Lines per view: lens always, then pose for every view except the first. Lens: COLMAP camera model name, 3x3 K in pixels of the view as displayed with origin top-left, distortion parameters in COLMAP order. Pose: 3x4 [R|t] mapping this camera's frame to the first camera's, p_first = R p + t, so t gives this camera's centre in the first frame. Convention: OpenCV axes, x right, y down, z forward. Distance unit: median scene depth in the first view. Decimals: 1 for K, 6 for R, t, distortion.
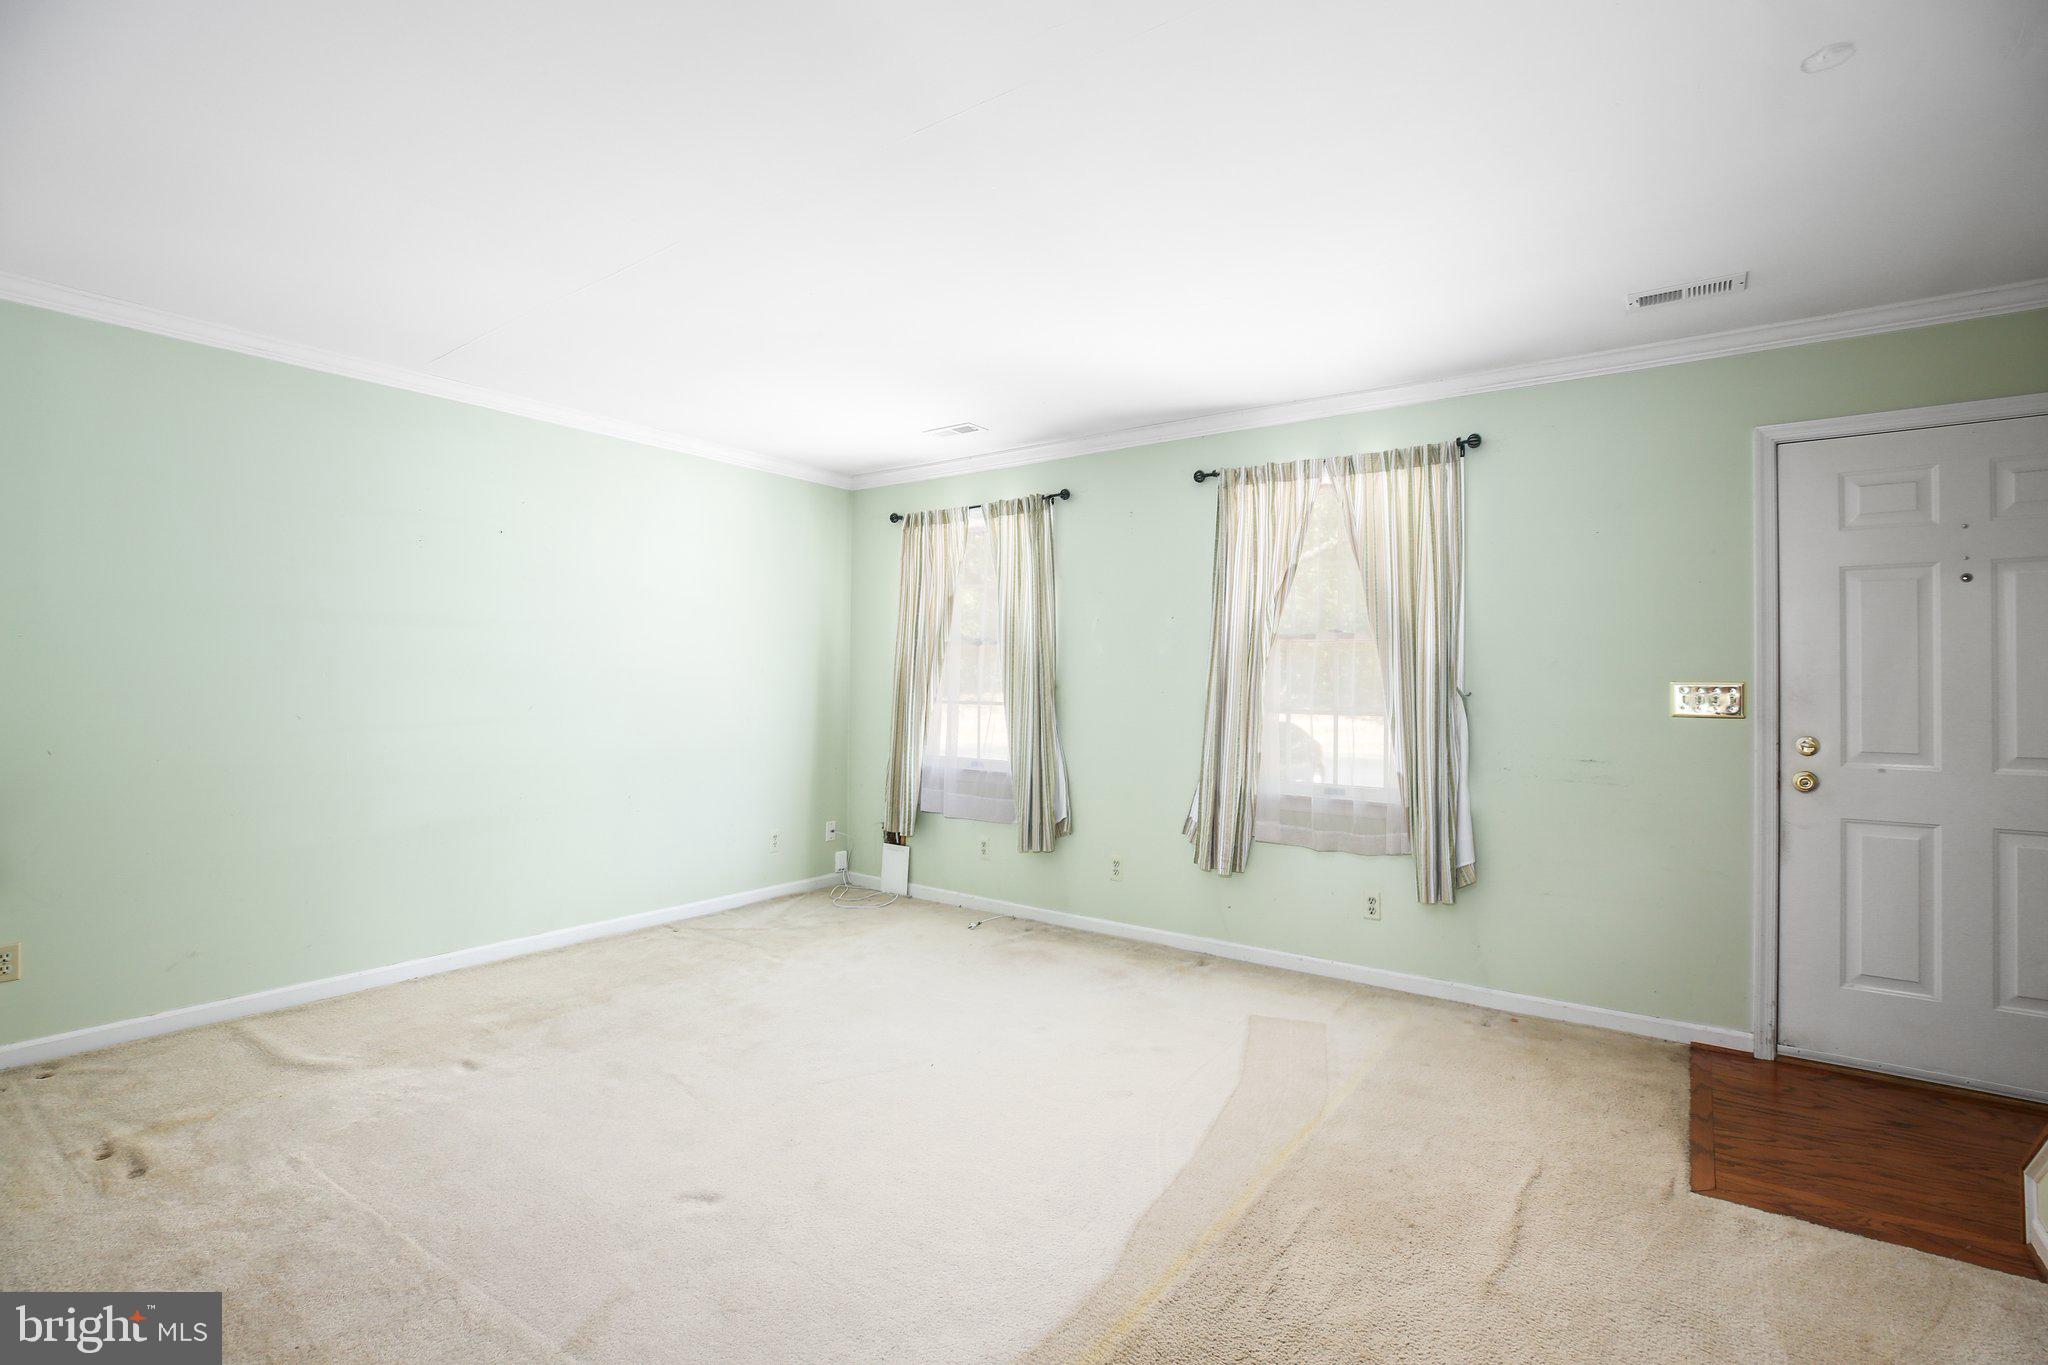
lens RADIAL K [[938.1, 0, 1033.4], [0, 938.1, 675.9], [0, 0, 1]] dist [-0.044687, 0.014619]
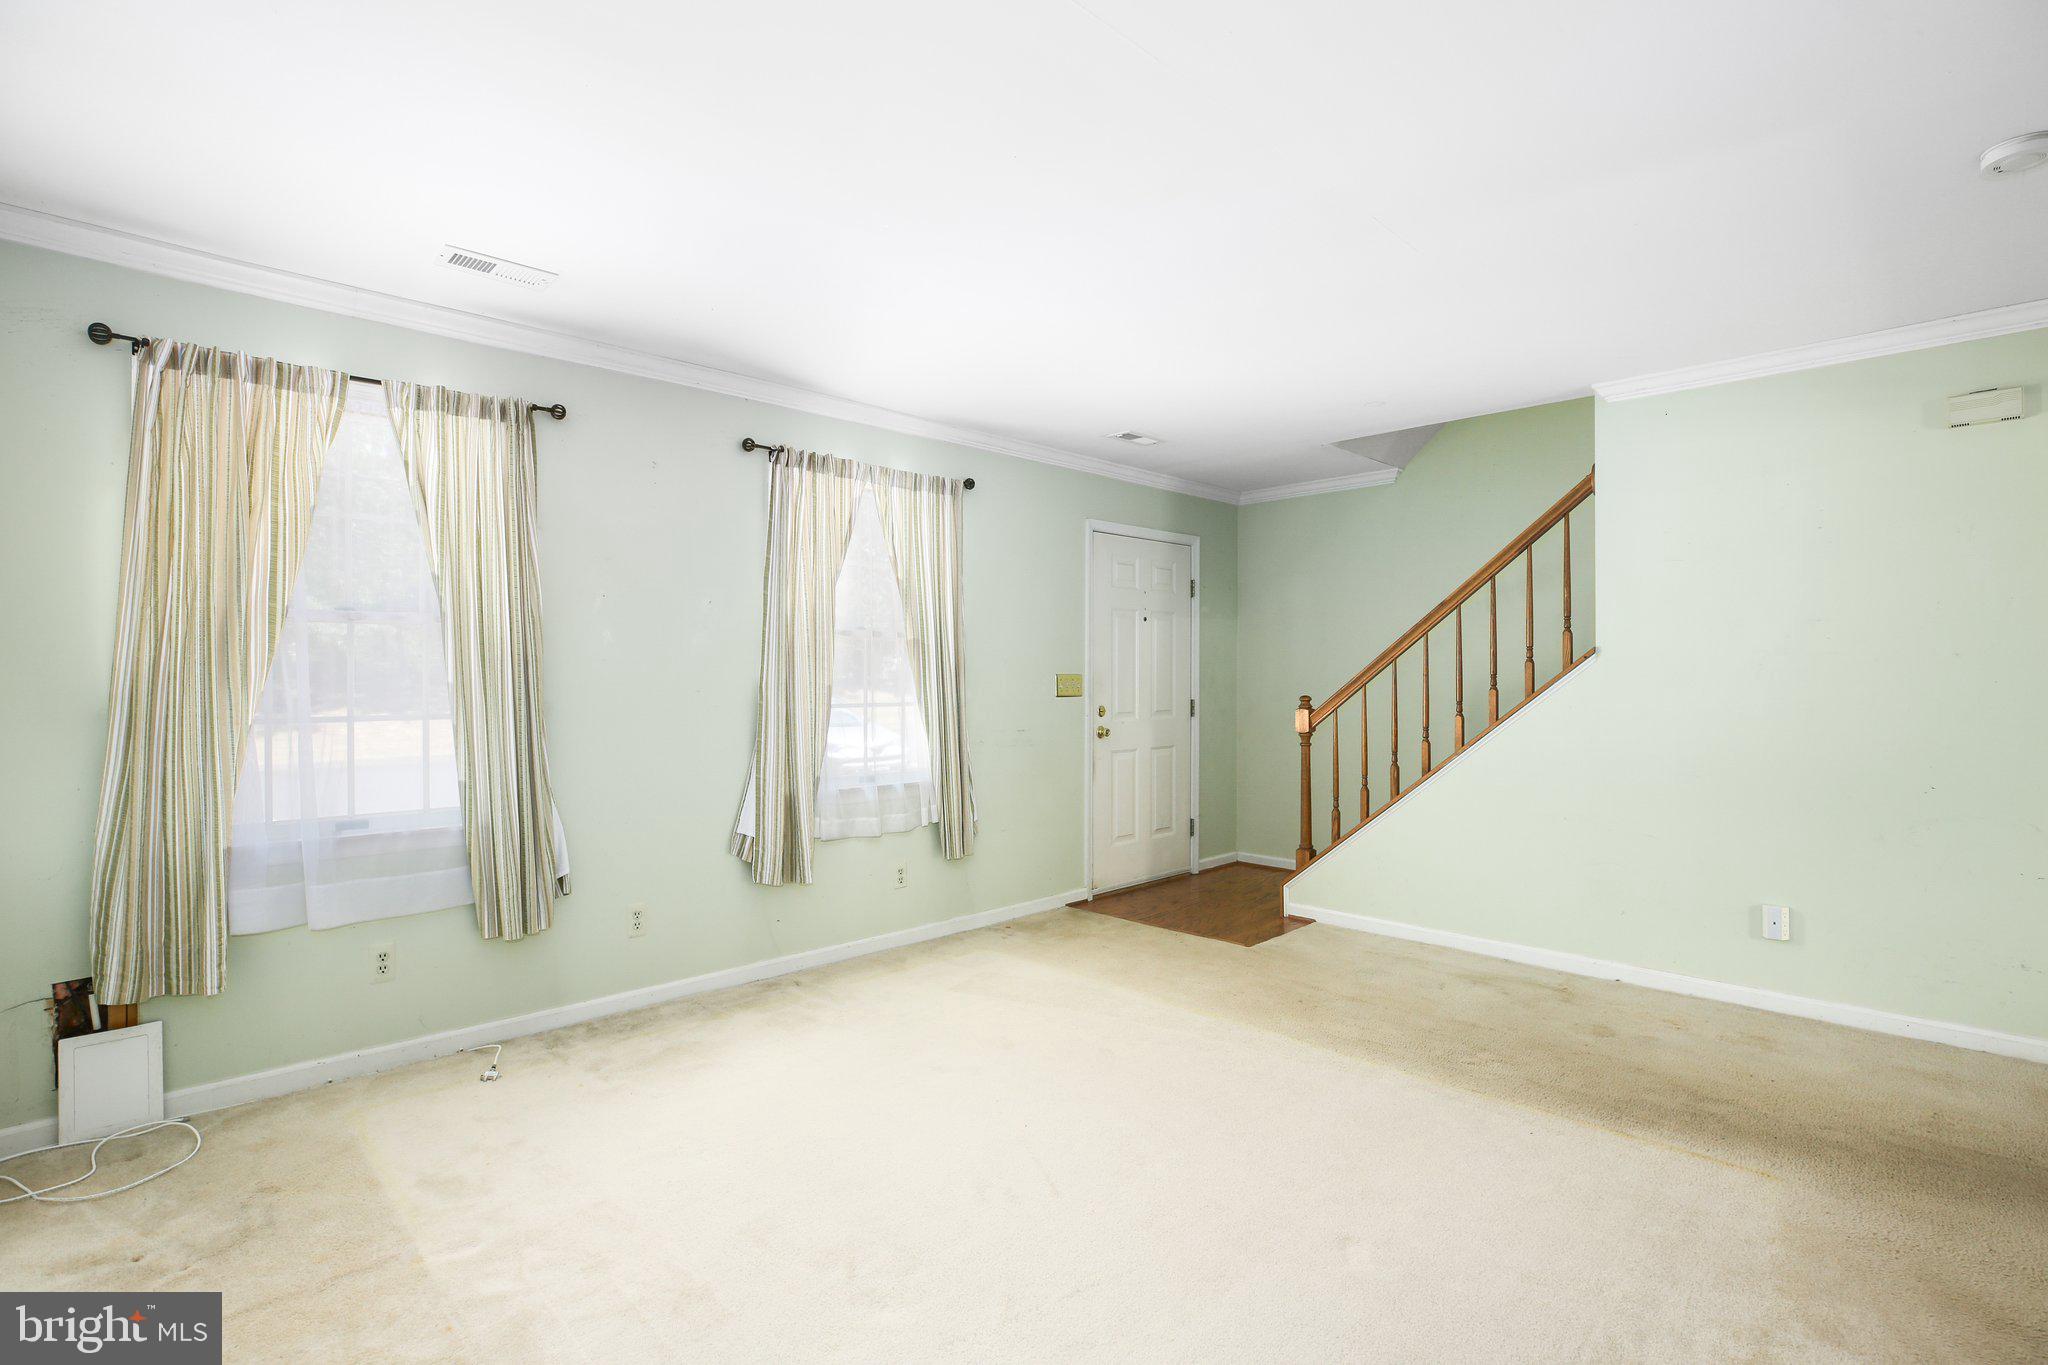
lens RADIAL K [[1029.9, 0, 1112.4], [0, 1029.9, 693.0], [0, 0, 1]] dist [-0.001439, -0.000304]
pose [[0.108113, -0.025866, 0.993802, -0.801343], [-0.001284, 0.999657, 0.026158, -0.005773], [-0.994138, -0.004105, 0.108043, 0.586610]]
